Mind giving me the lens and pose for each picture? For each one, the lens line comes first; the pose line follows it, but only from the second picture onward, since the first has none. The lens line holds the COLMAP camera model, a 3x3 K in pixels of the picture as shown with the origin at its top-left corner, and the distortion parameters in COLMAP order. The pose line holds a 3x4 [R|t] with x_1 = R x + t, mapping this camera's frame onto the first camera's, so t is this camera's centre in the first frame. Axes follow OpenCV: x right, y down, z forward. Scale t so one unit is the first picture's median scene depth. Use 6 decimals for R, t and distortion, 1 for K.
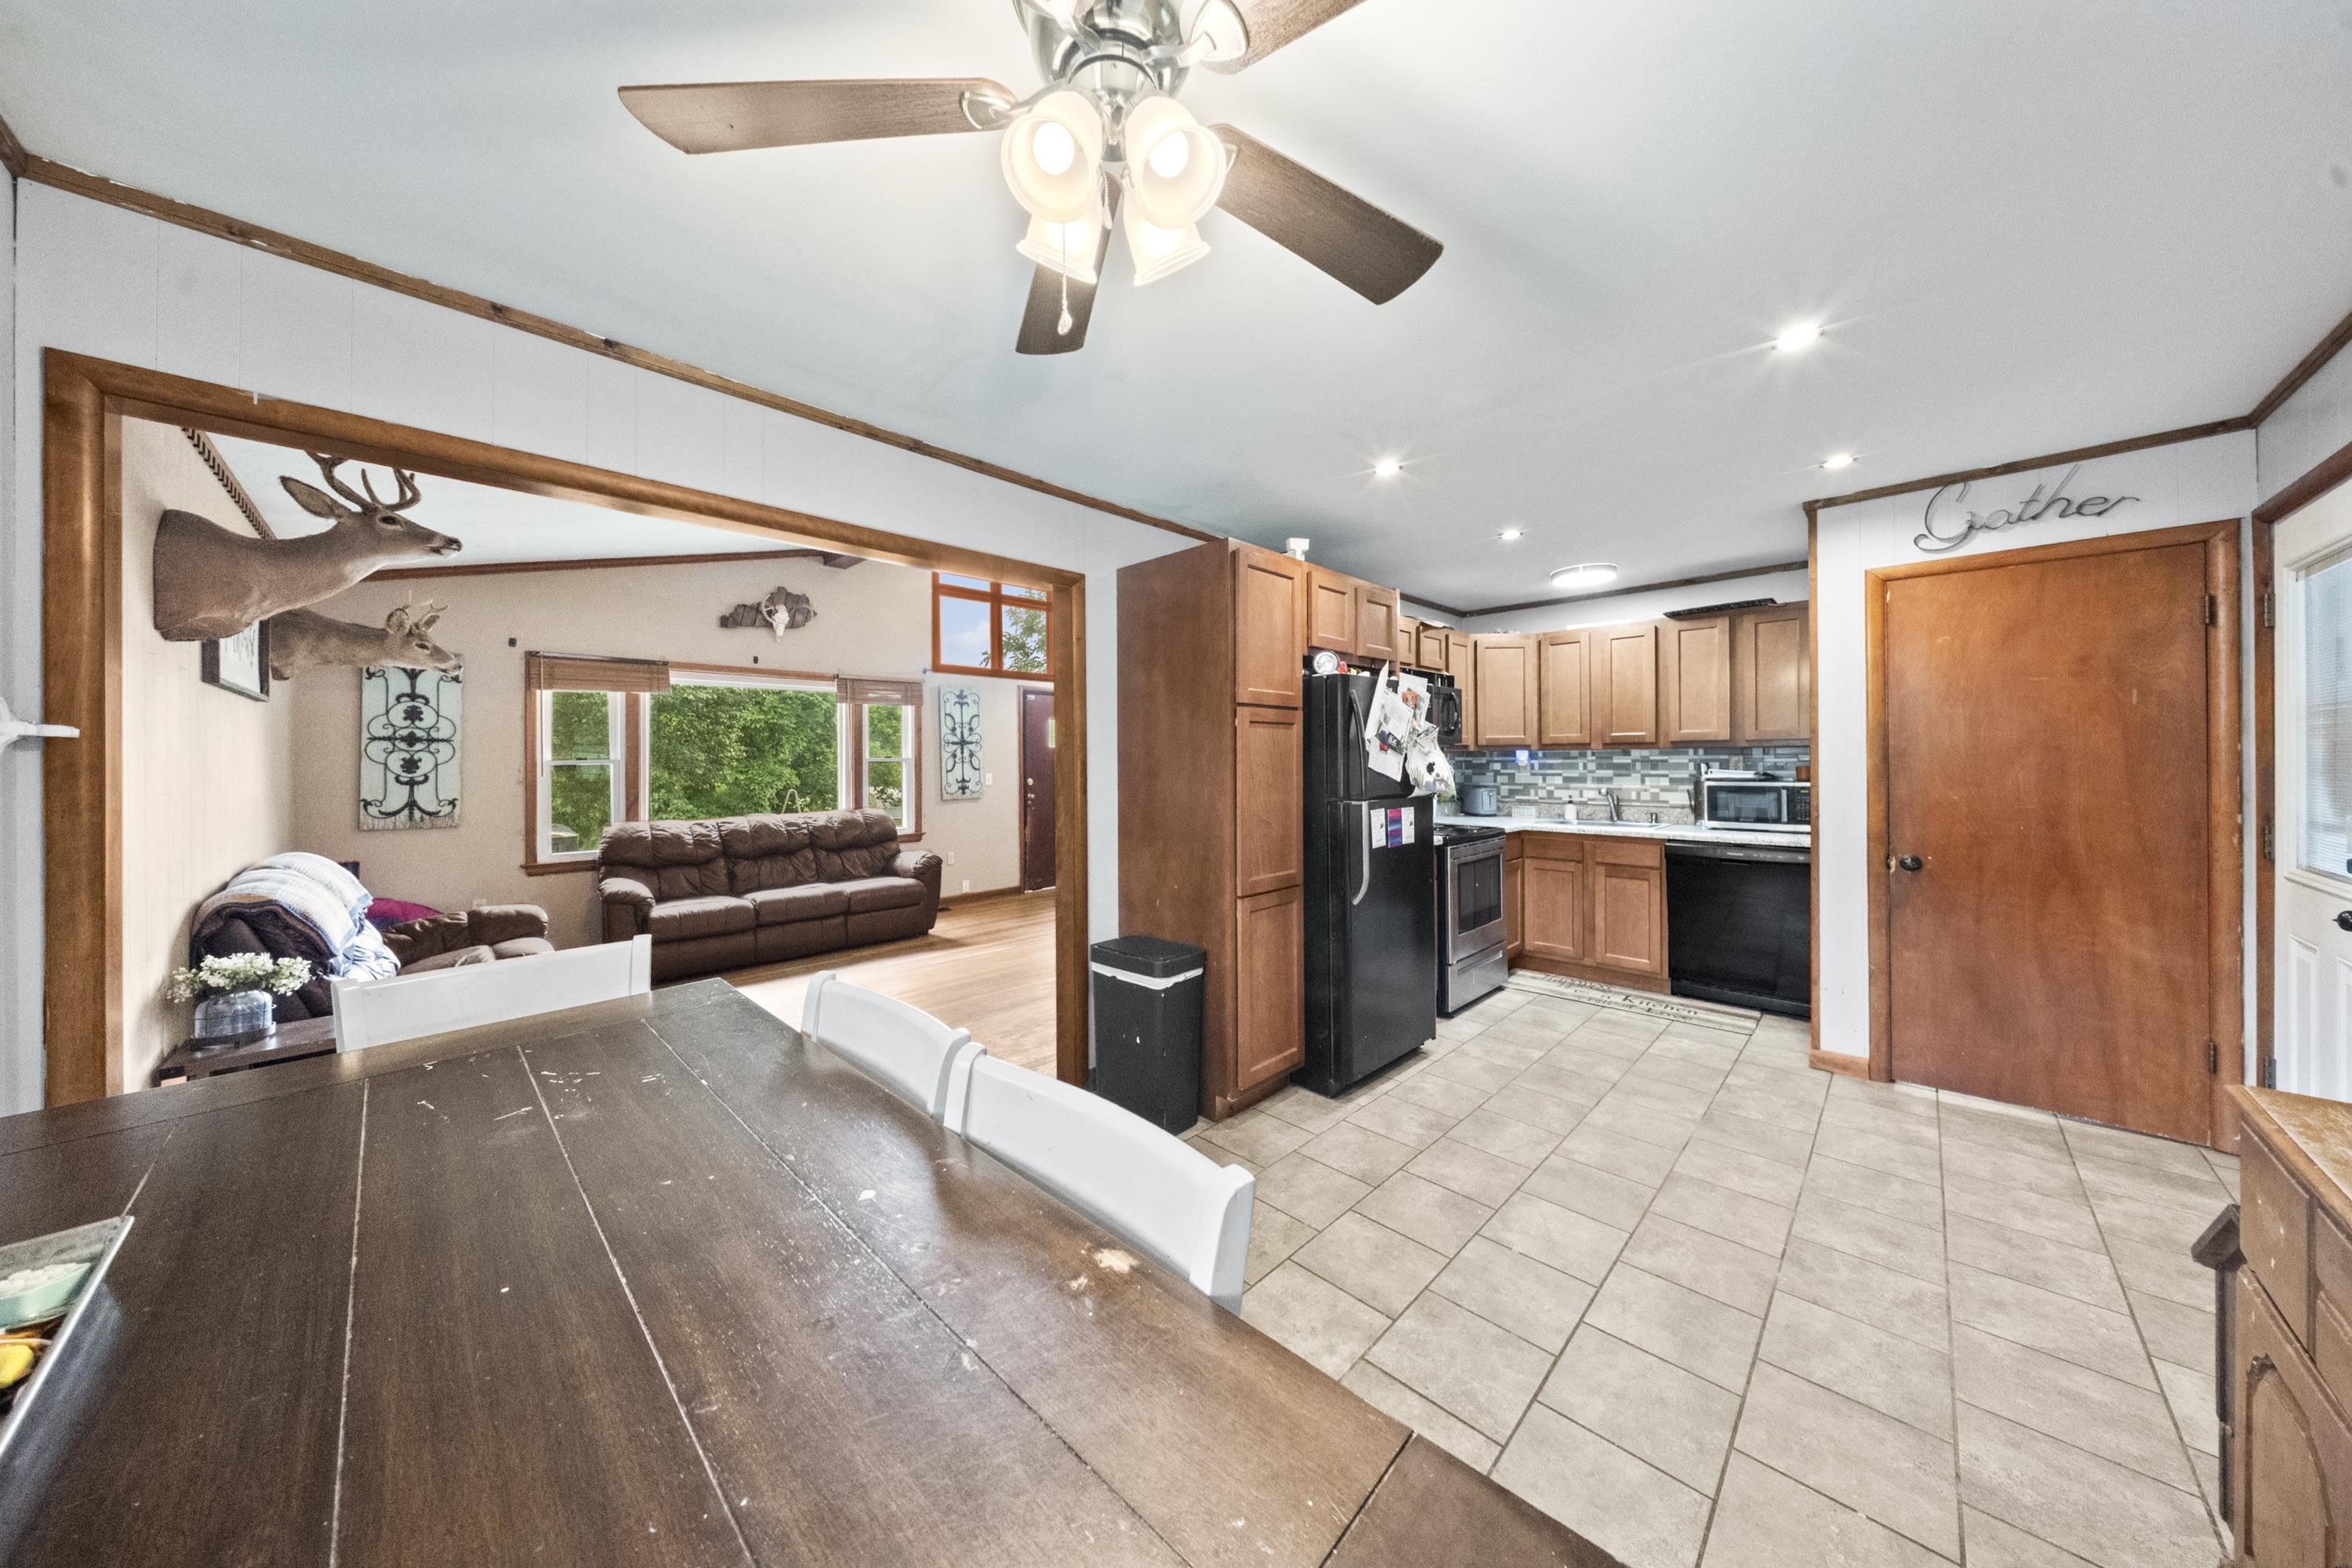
lens RADIAL K [[737.0, 0, 1157.8], [0, 737.0, 760.1], [0, 0, 1]] dist [0.000598, -0.001086]
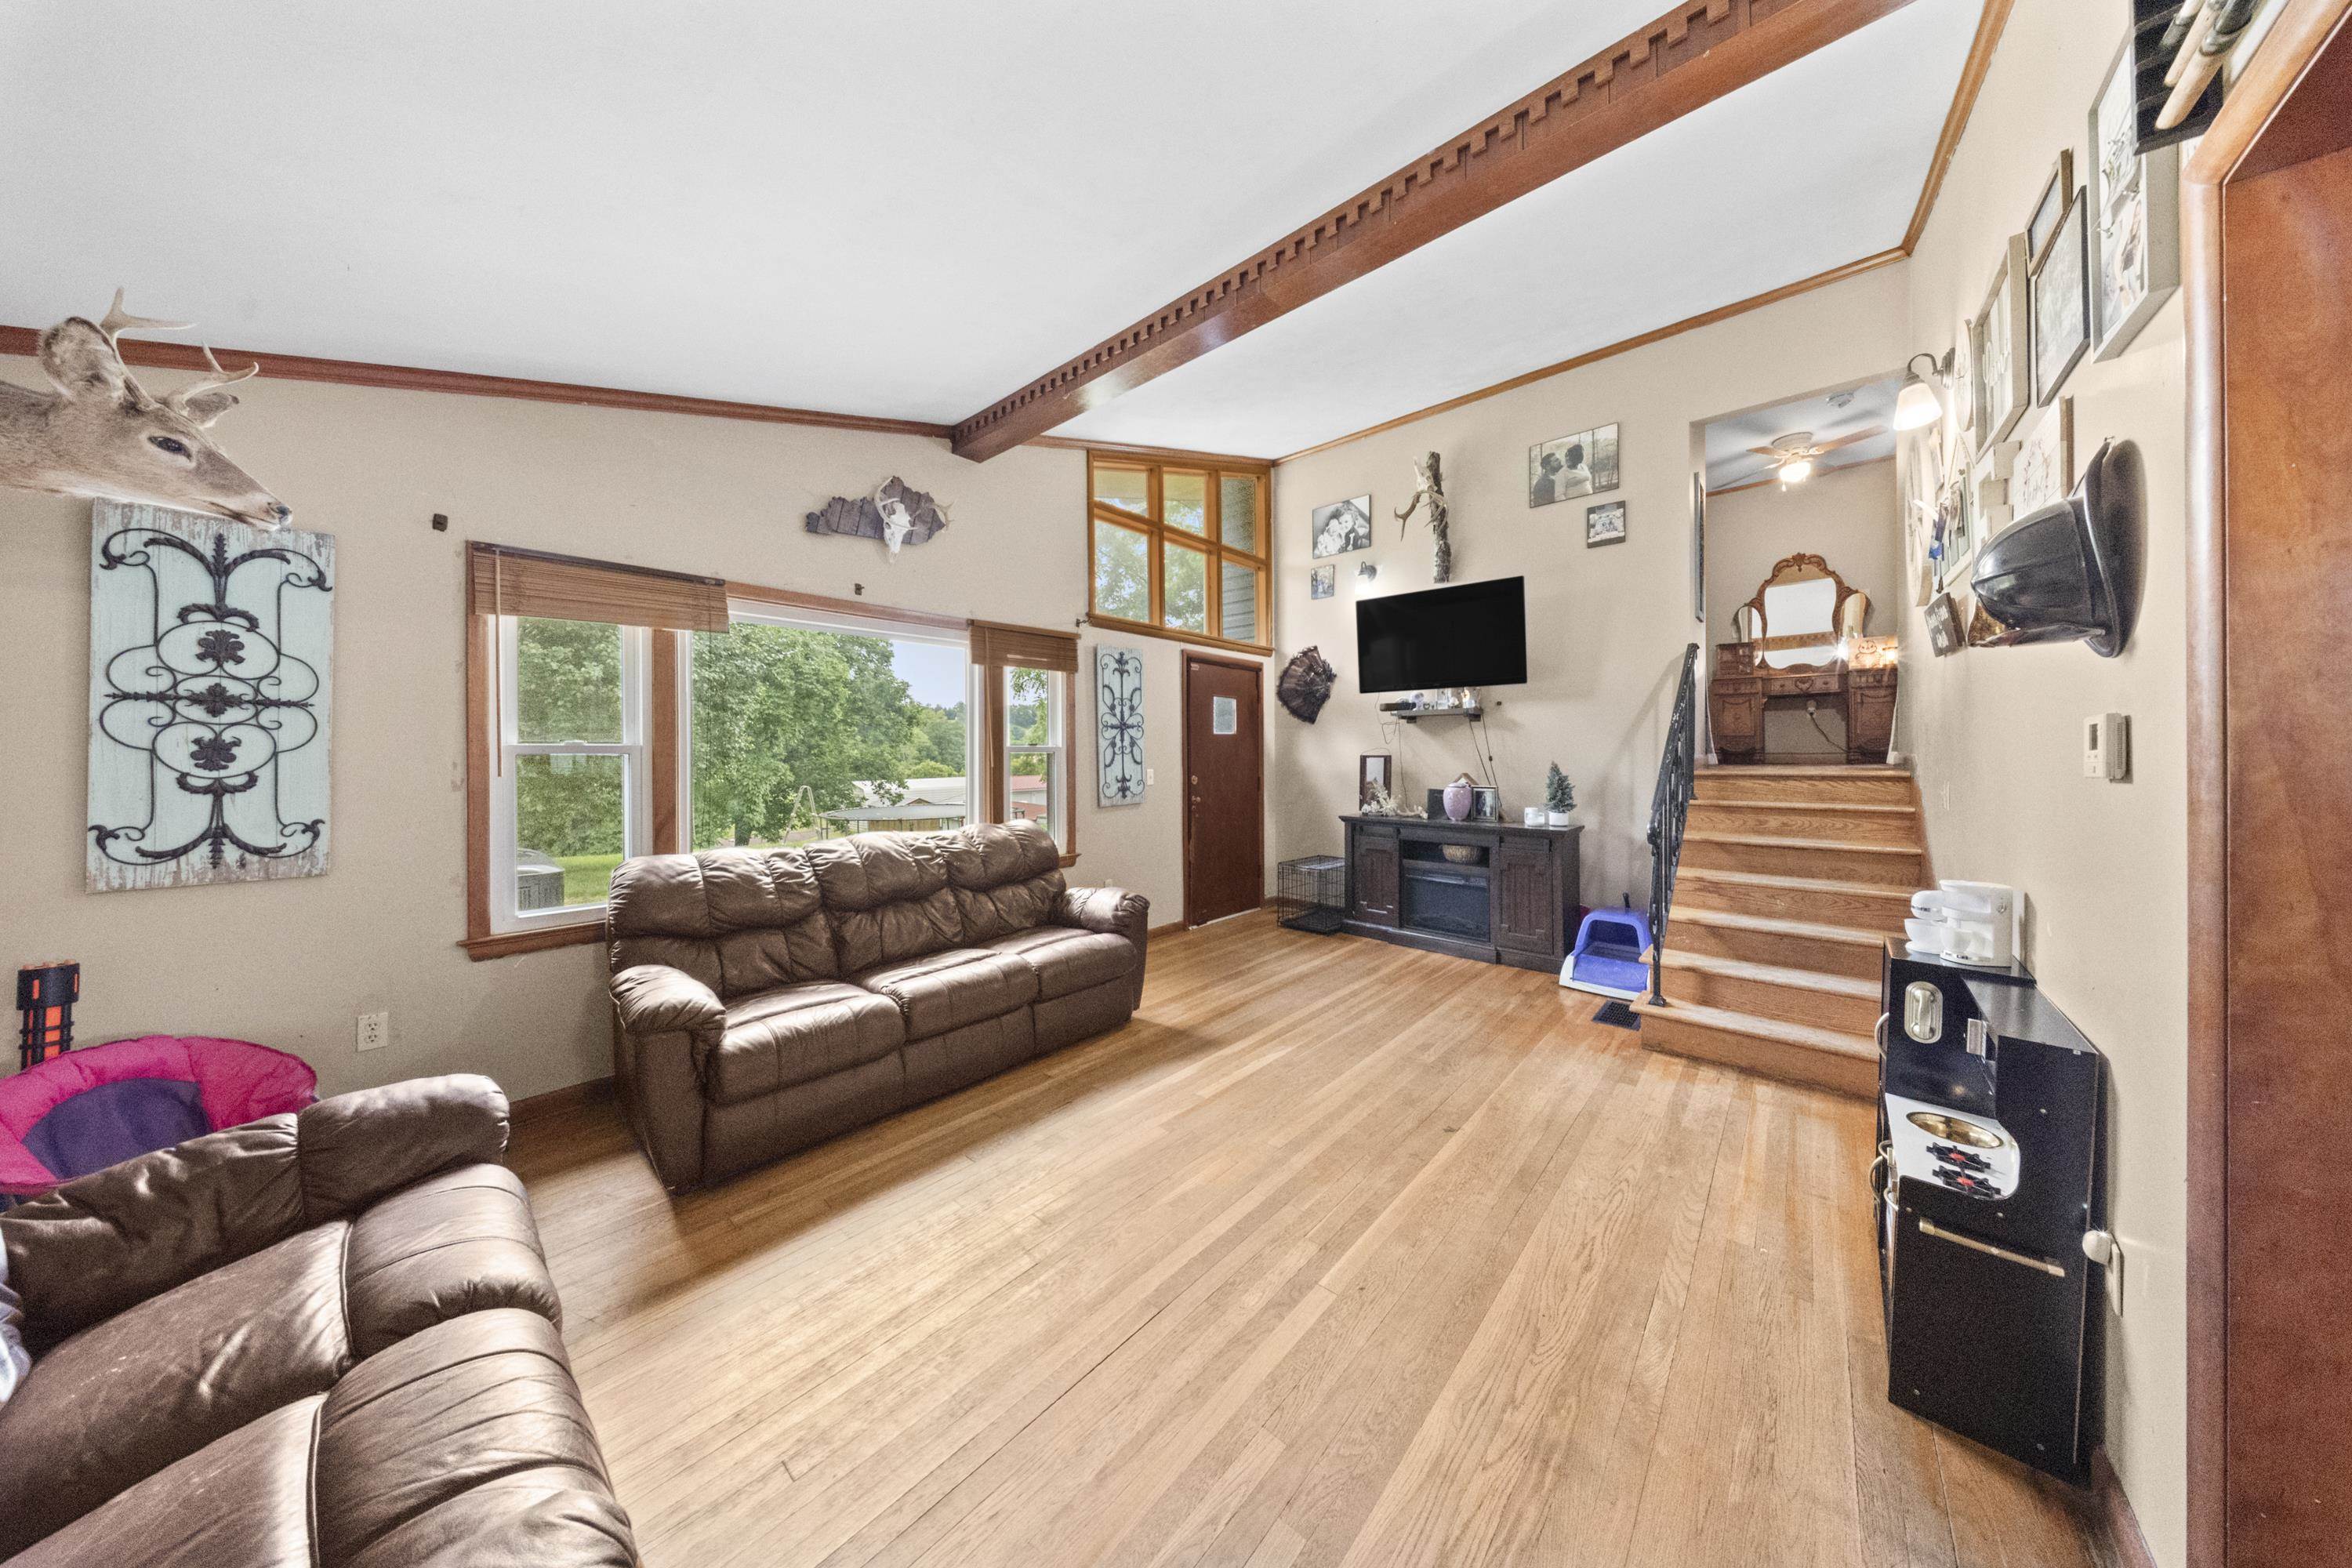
lens RADIAL K [[696.9, 0, 1164.0], [0, 696.9, 758.5], [0, 0, 1]] dist [0.000678, -0.000656]
pose [[0.998321, 0.001121, 0.057906, -0.493587], [-0.001397, 0.999988, 0.004725, 0.008765], [-0.057900, -0.004797, 0.998311, 0.601203]]
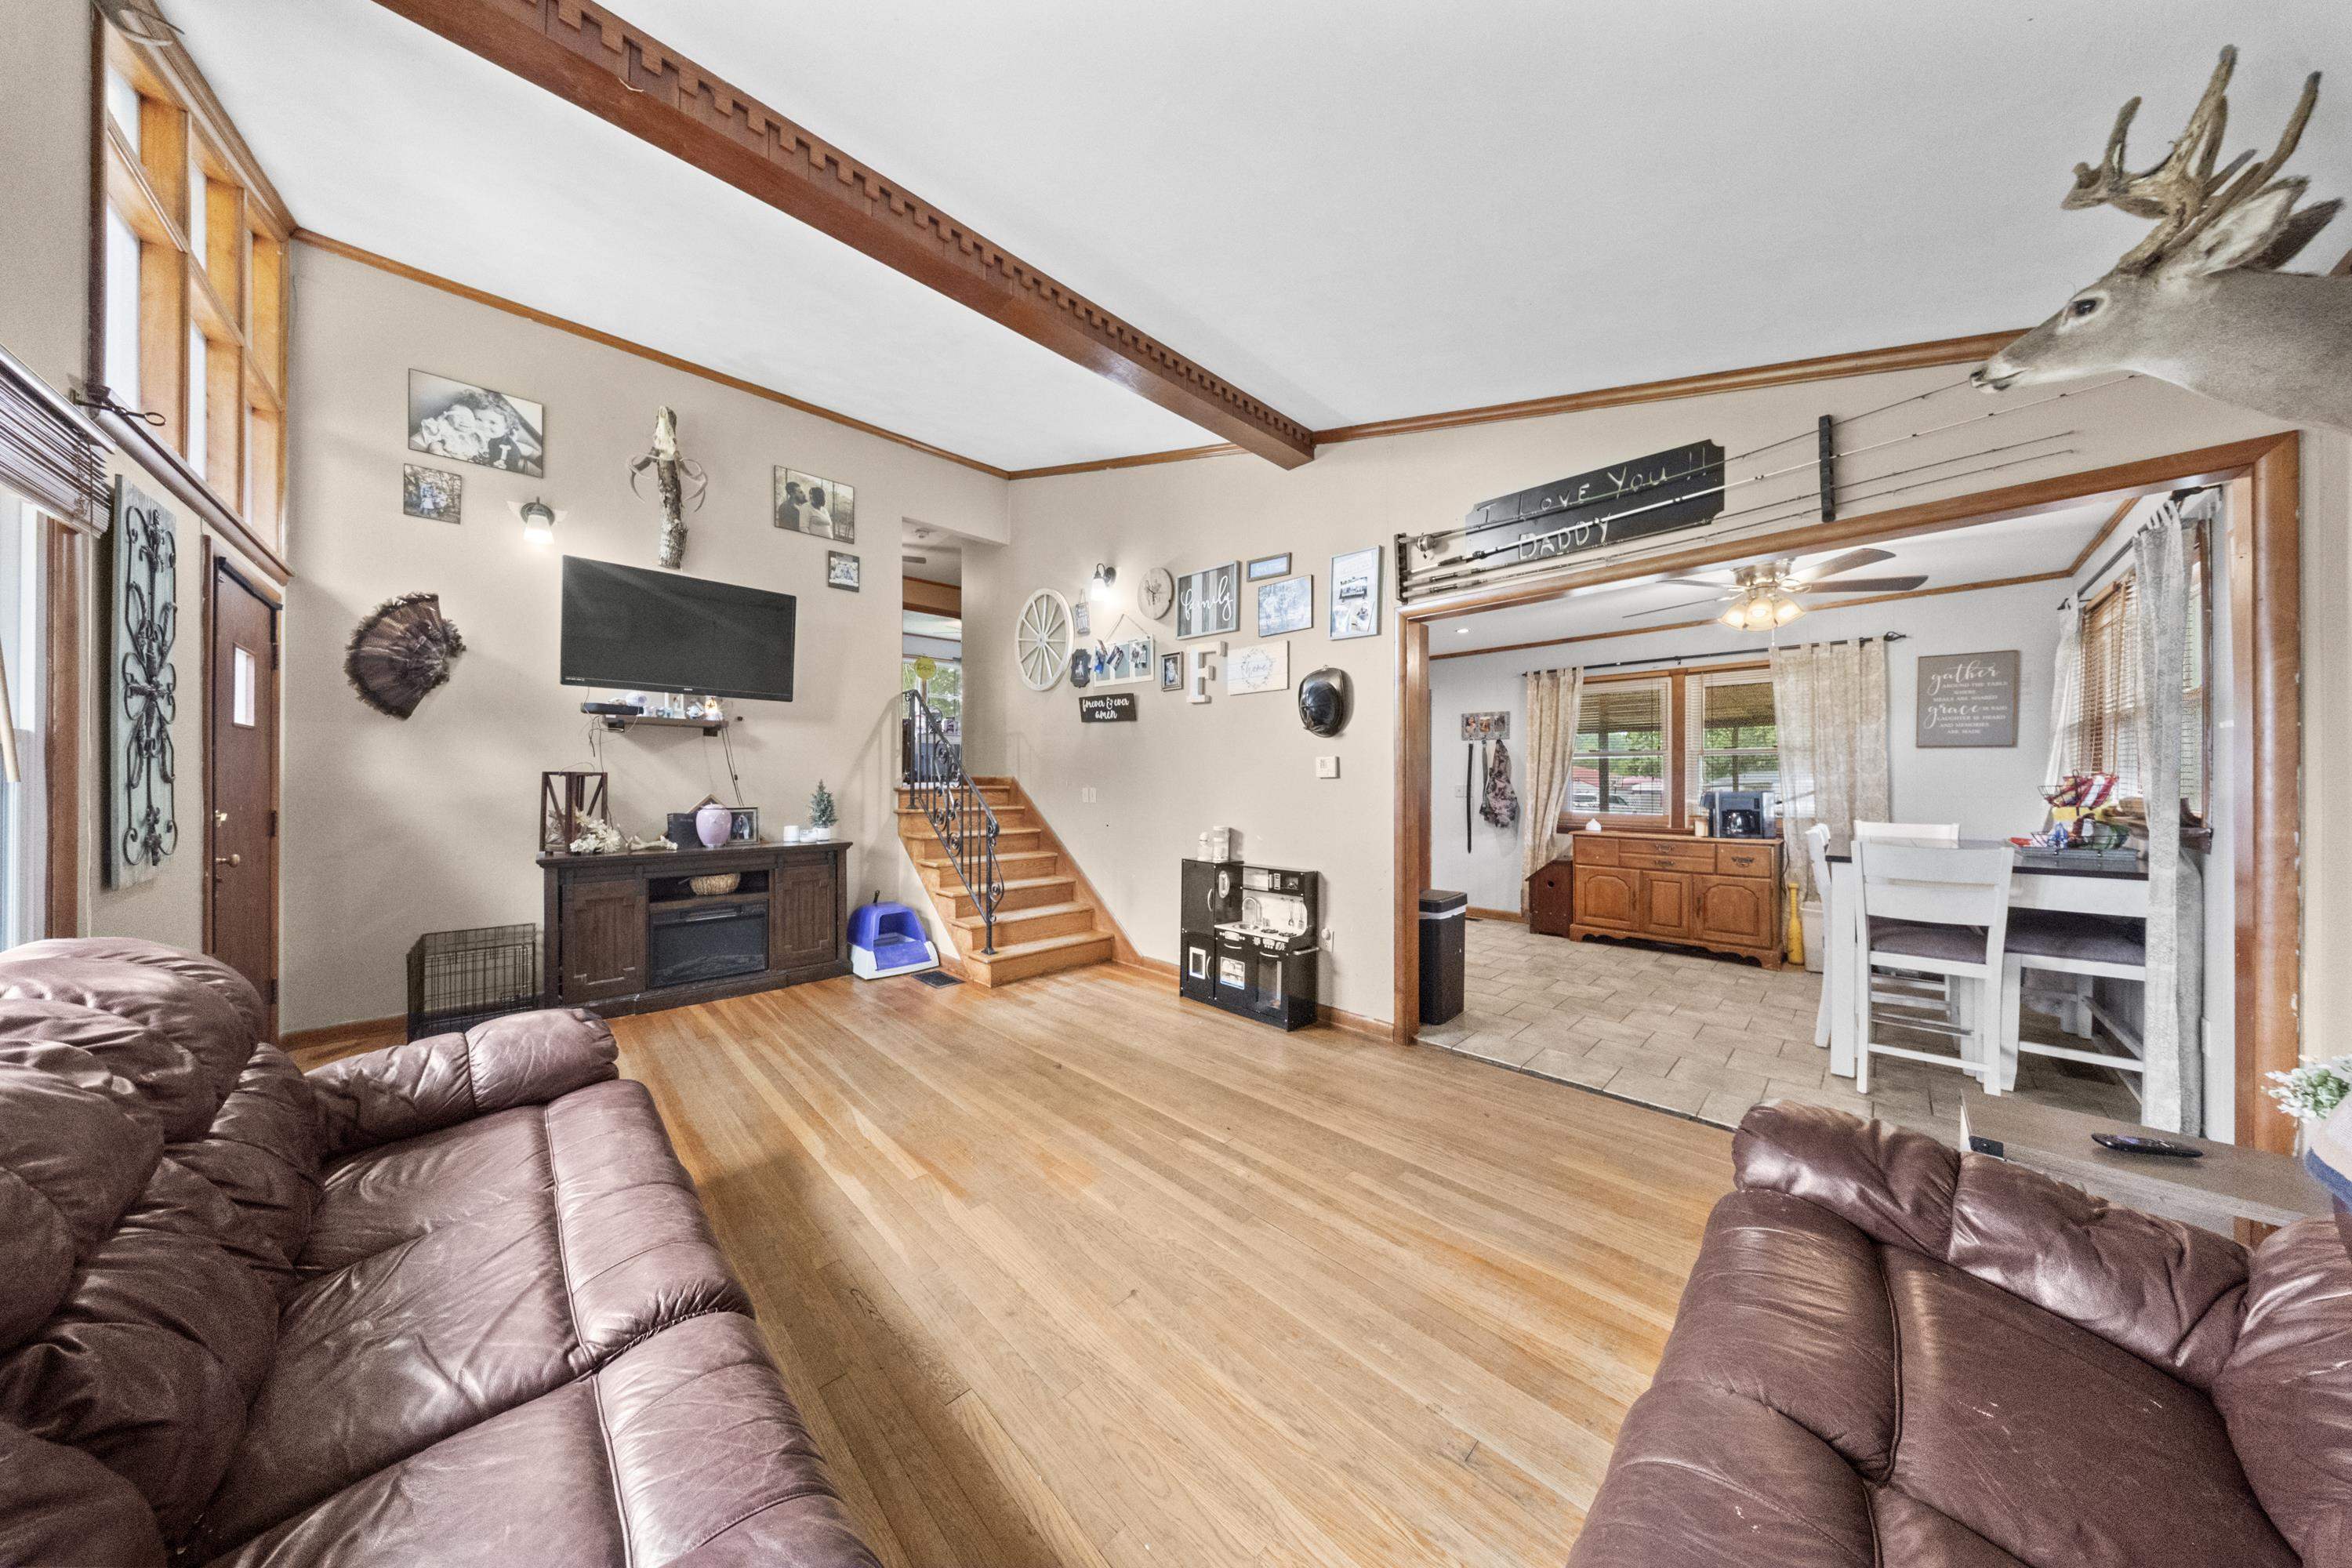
lens RADIAL K [[696.9, 0, 1165.0], [0, 696.9, 784.3], [0, 0, 1]] dist [0.000678, -0.000656]
pose [[0.008711, 0.000729, 0.999962, -1.007530], [0.002433, 0.999997, -0.000750, 0.028731], [-0.999959, 0.002439, 0.008709, 1.105141]]
